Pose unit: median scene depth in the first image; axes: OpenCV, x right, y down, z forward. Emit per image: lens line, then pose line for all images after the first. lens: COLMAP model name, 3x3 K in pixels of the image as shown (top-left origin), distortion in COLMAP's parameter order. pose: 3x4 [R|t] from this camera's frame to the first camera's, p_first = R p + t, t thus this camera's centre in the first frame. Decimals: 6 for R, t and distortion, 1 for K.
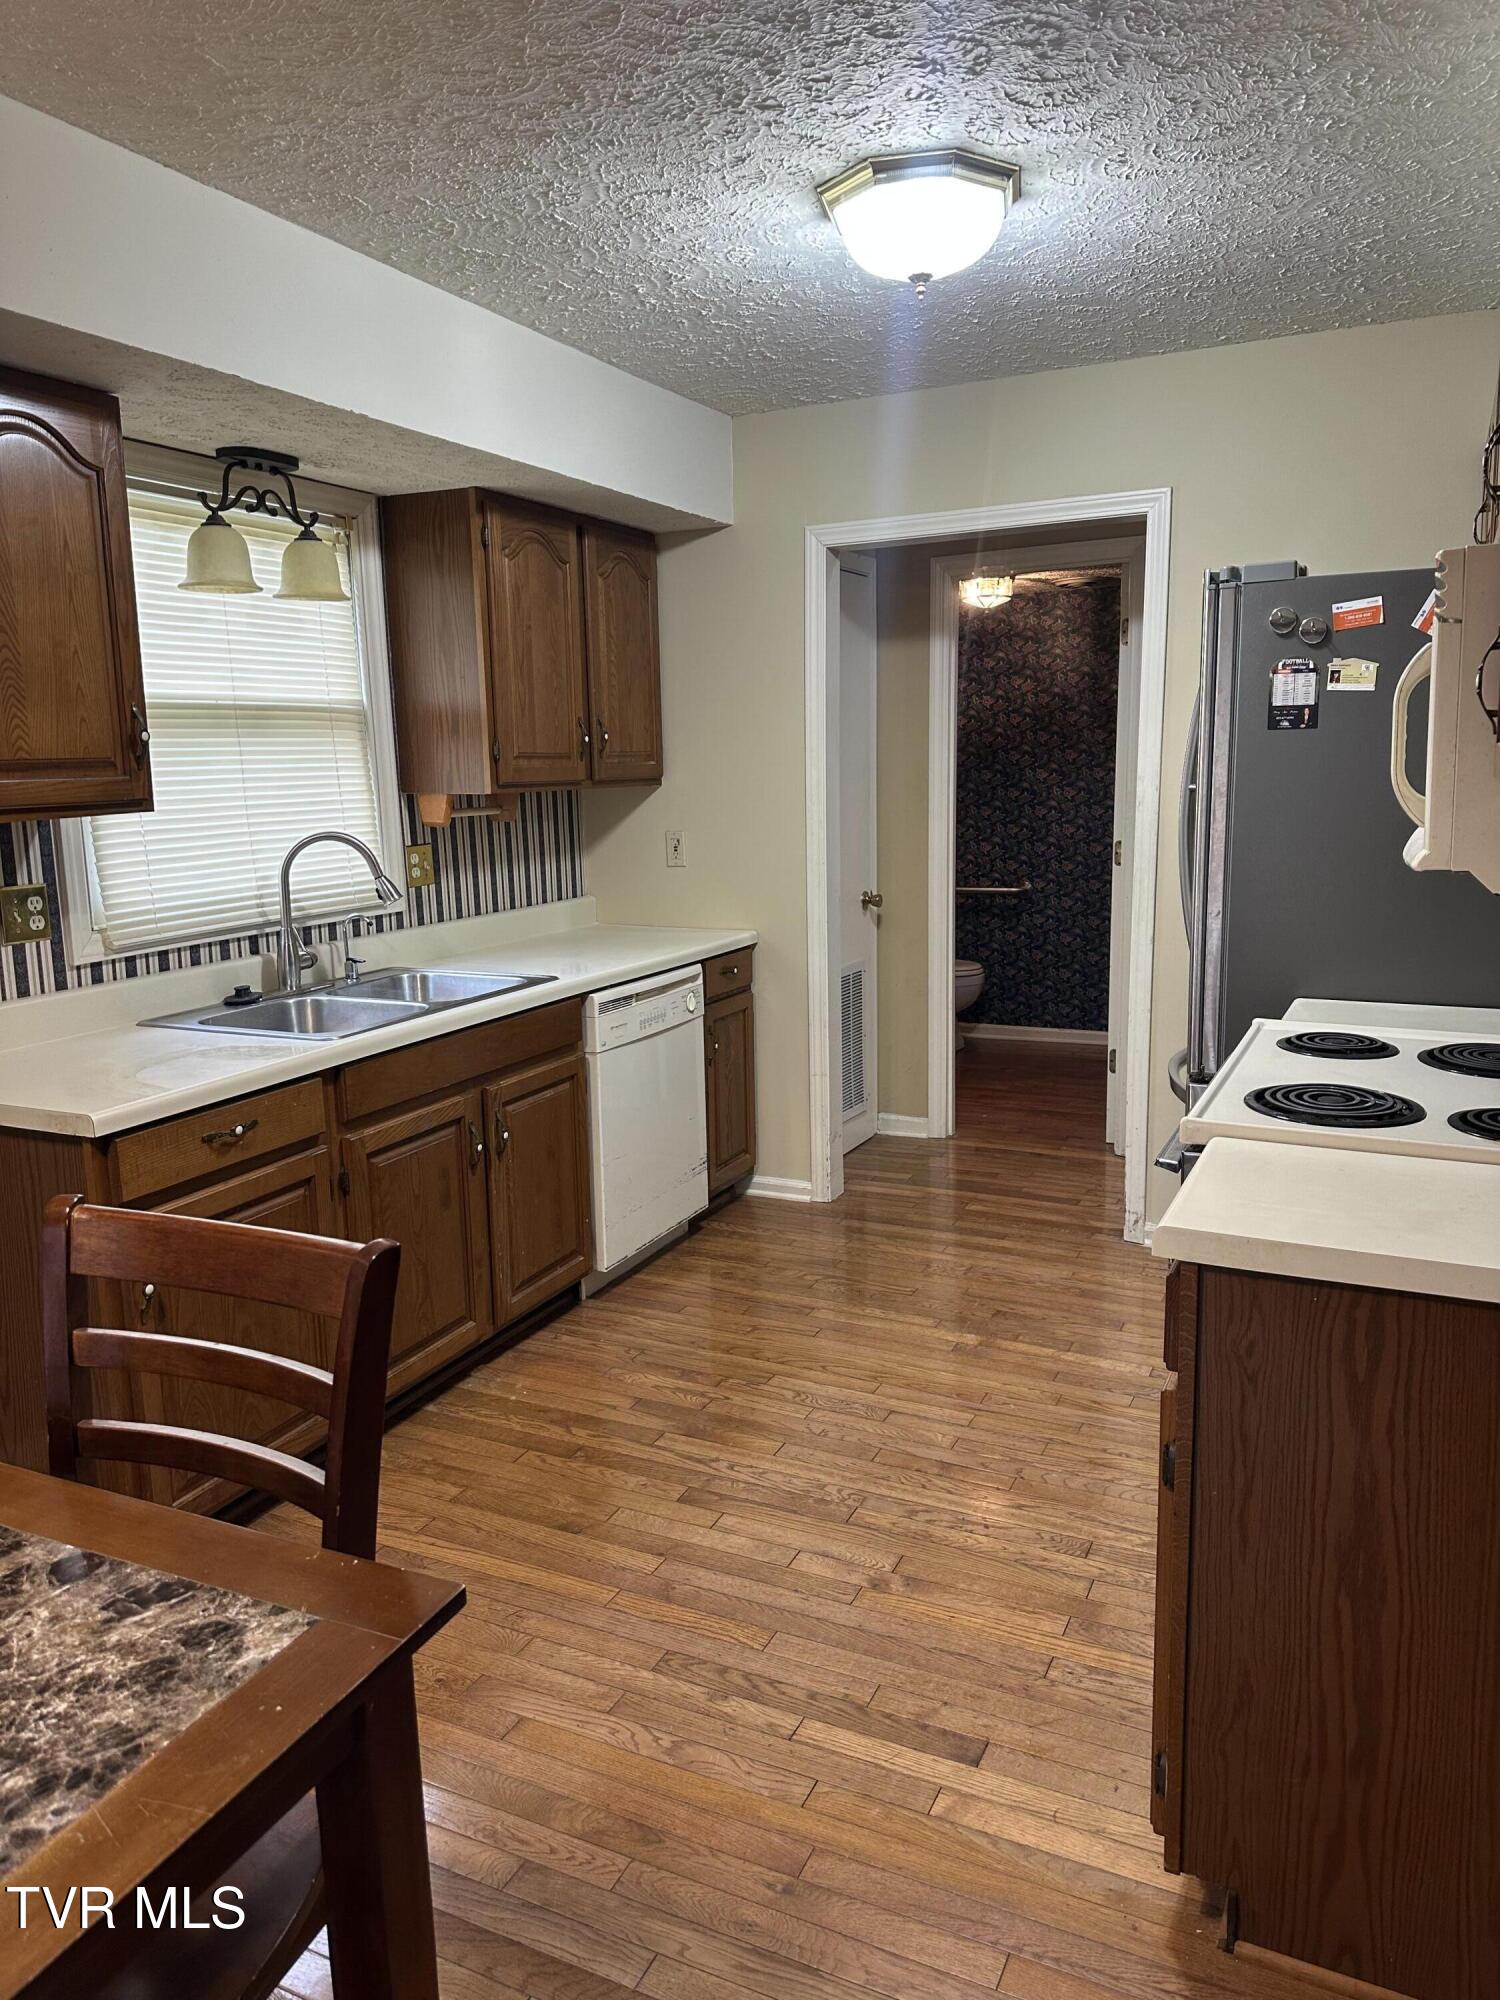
lens RADIAL K [[1402.9, 0, 750.0], [0, 1402.9, 1000.0], [0, 0, 1]] dist [0.005829, -0.000230]
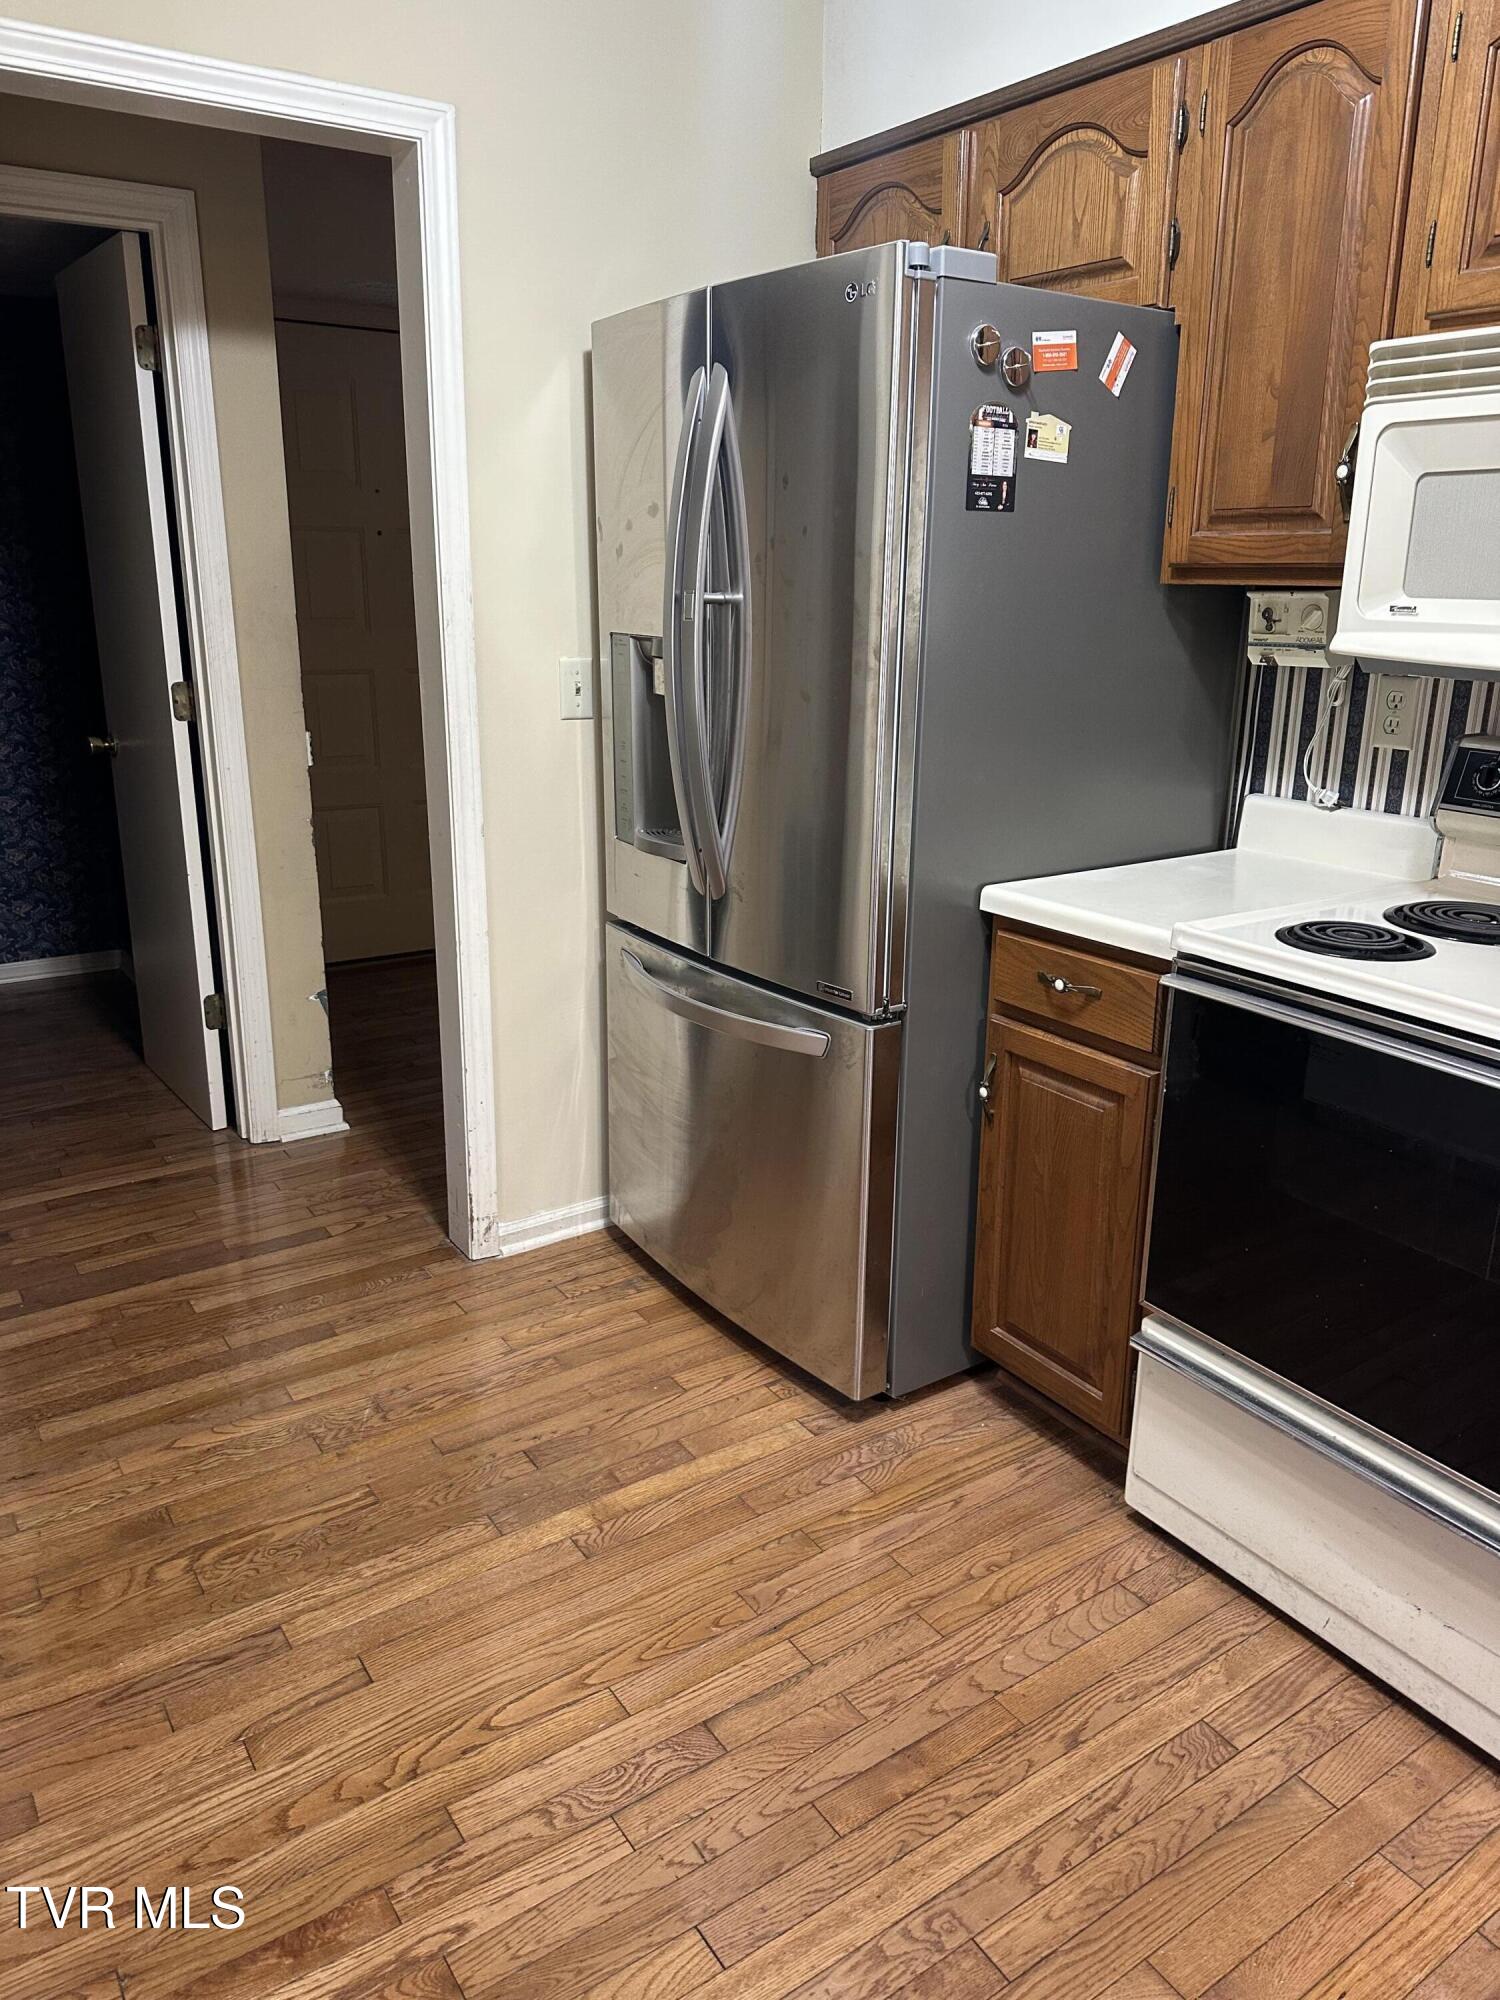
lens RADIAL K [[1413.0, 0, 785.5], [0, 1413.0, 987.9], [0, 0, 1]] dist [0.002483, -0.002832]
pose [[0.487116, -0.223587, 0.844232, -0.309102], [0.129673, 0.974474, 0.183261, -0.098722], [-0.863657, 0.020205, 0.503675, 0.710532]]
